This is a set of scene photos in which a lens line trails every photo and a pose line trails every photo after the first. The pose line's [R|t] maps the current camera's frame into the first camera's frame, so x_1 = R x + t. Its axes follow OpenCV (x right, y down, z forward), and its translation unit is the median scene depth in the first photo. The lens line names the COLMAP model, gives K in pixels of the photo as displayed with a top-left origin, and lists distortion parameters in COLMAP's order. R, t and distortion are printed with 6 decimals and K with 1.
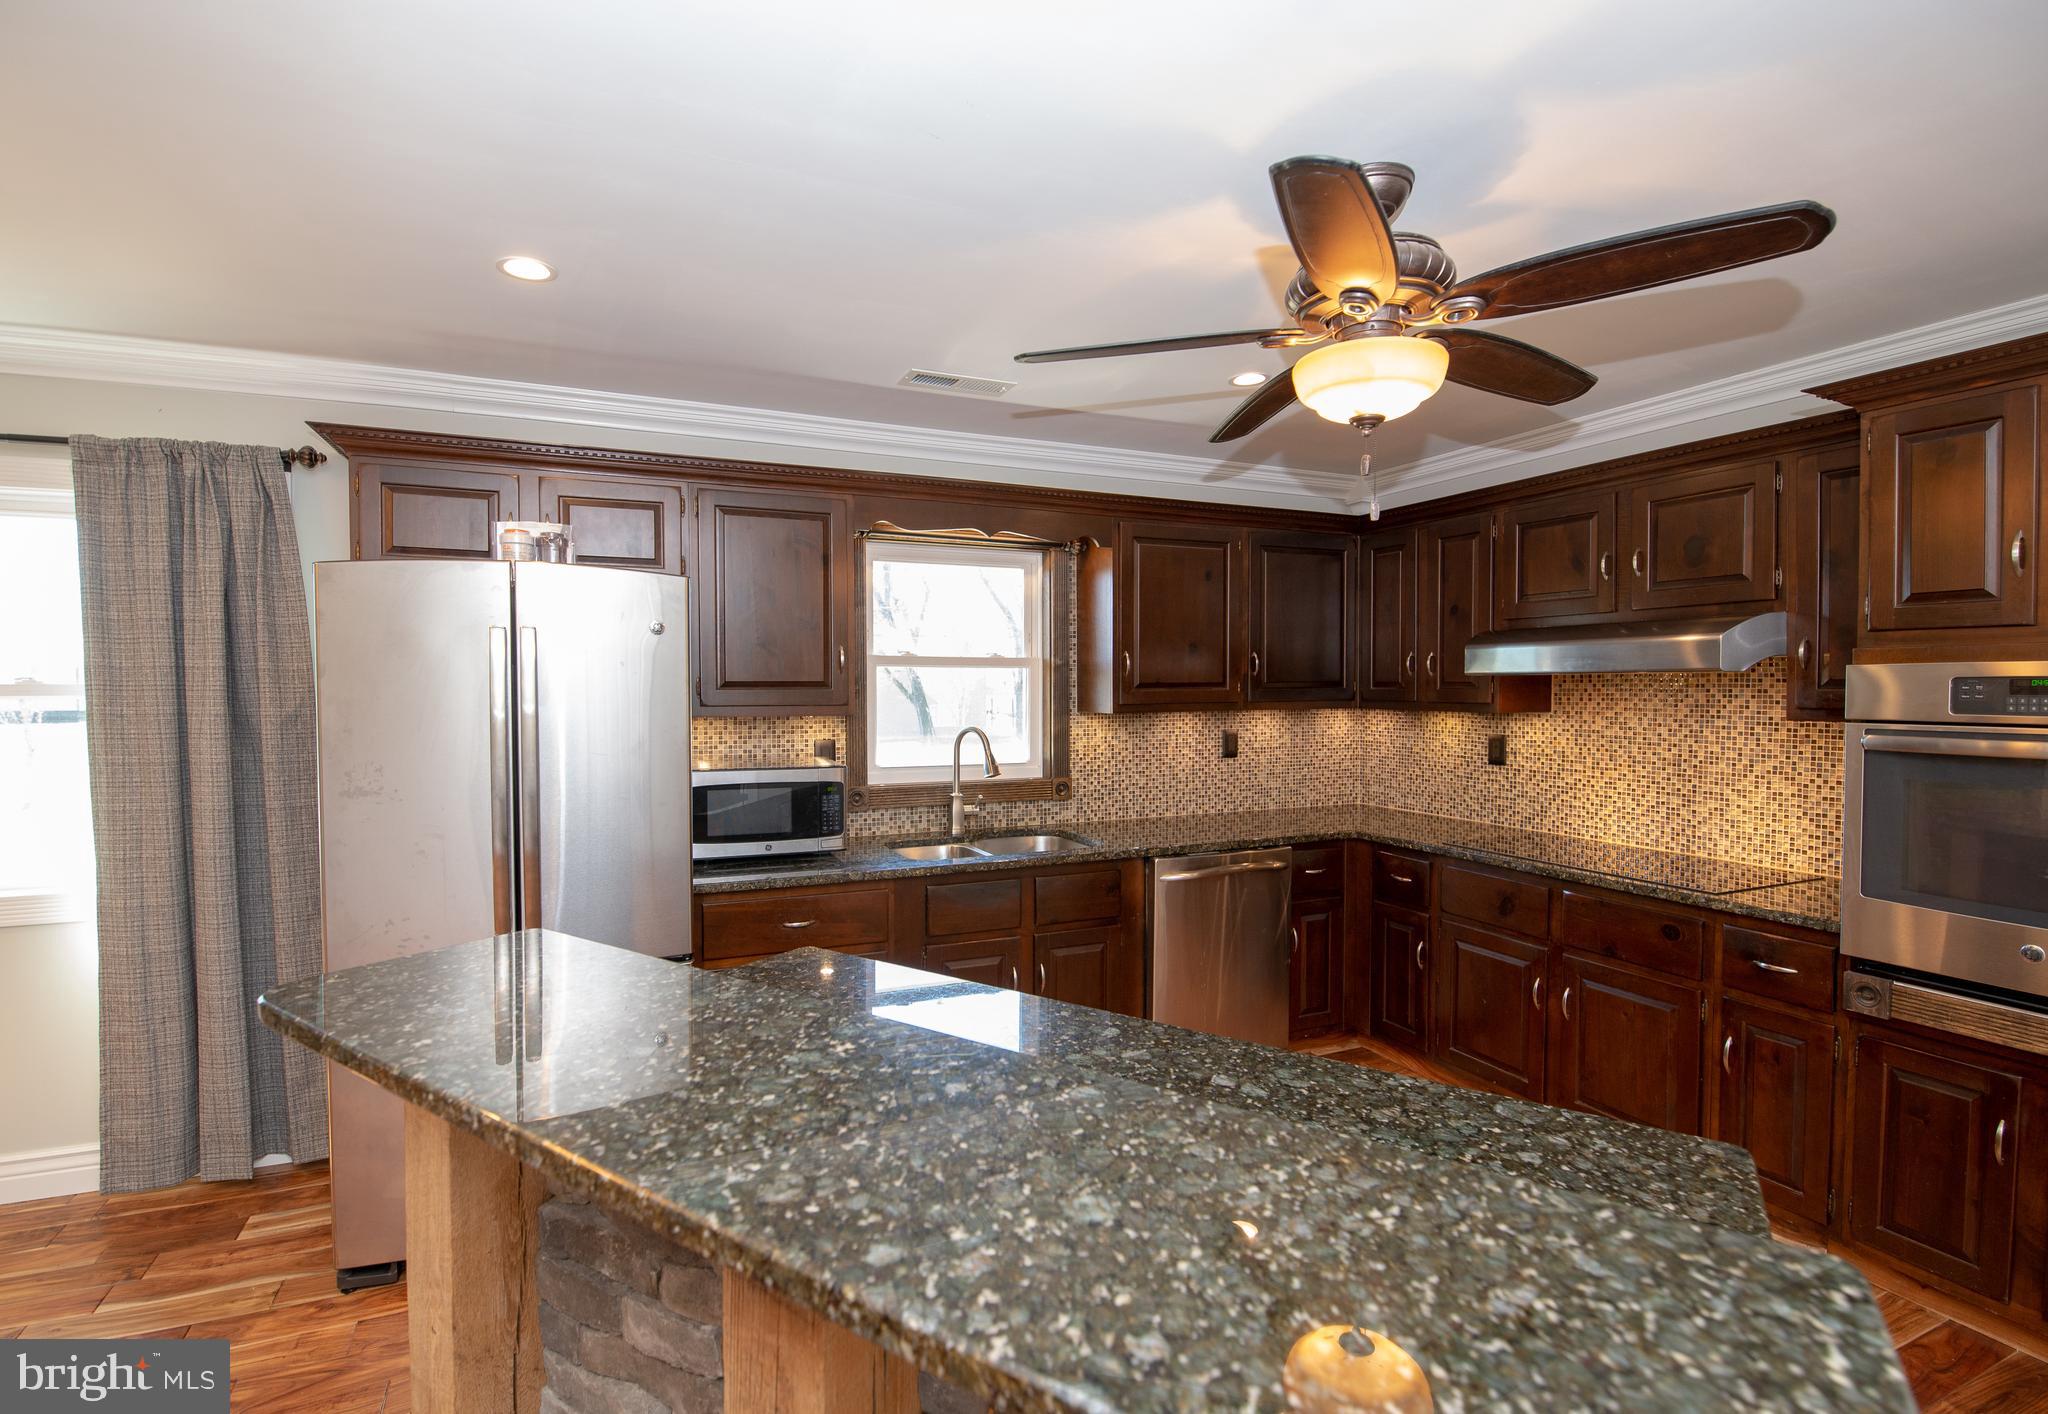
lens RADIAL K [[955.3, 0, 988.9], [0, 955.3, 692.9], [0, 0, 1]] dist [-0.001266, -0.000293]
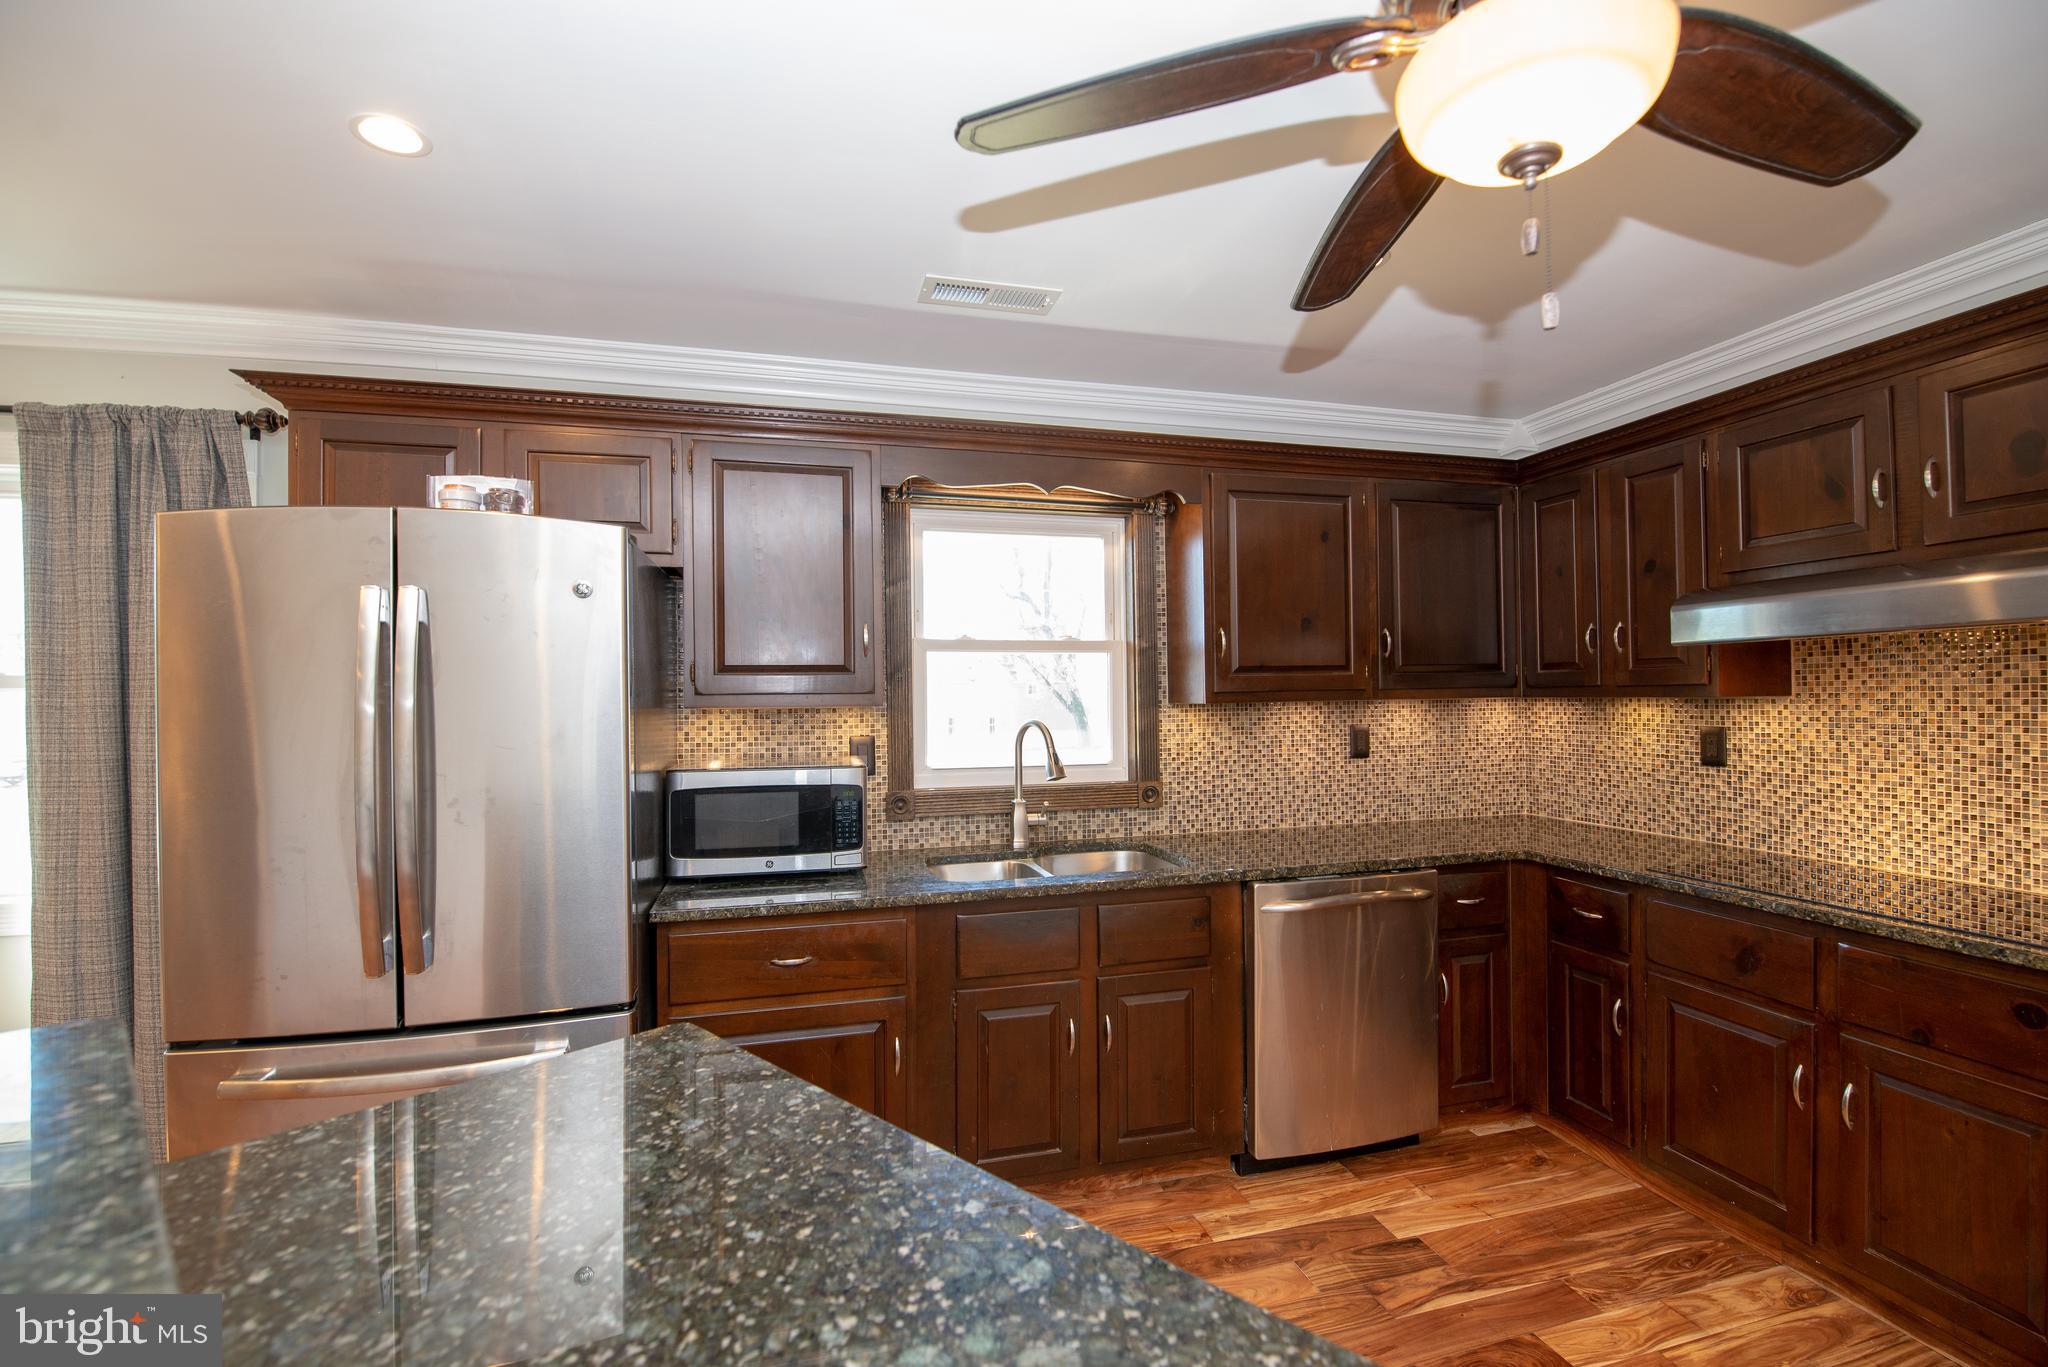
lens RADIAL K [[885.7, 0, 1027.9], [0, 885.7, 677.3], [0, 0, 1]] dist [0.001534, -0.009912]
pose [[0.990517, -0.013634, -0.136709, 0.083827], [0.009498, 0.999478, -0.030866, 0.021443], [0.137059, 0.029275, 0.990130, 0.223682]]
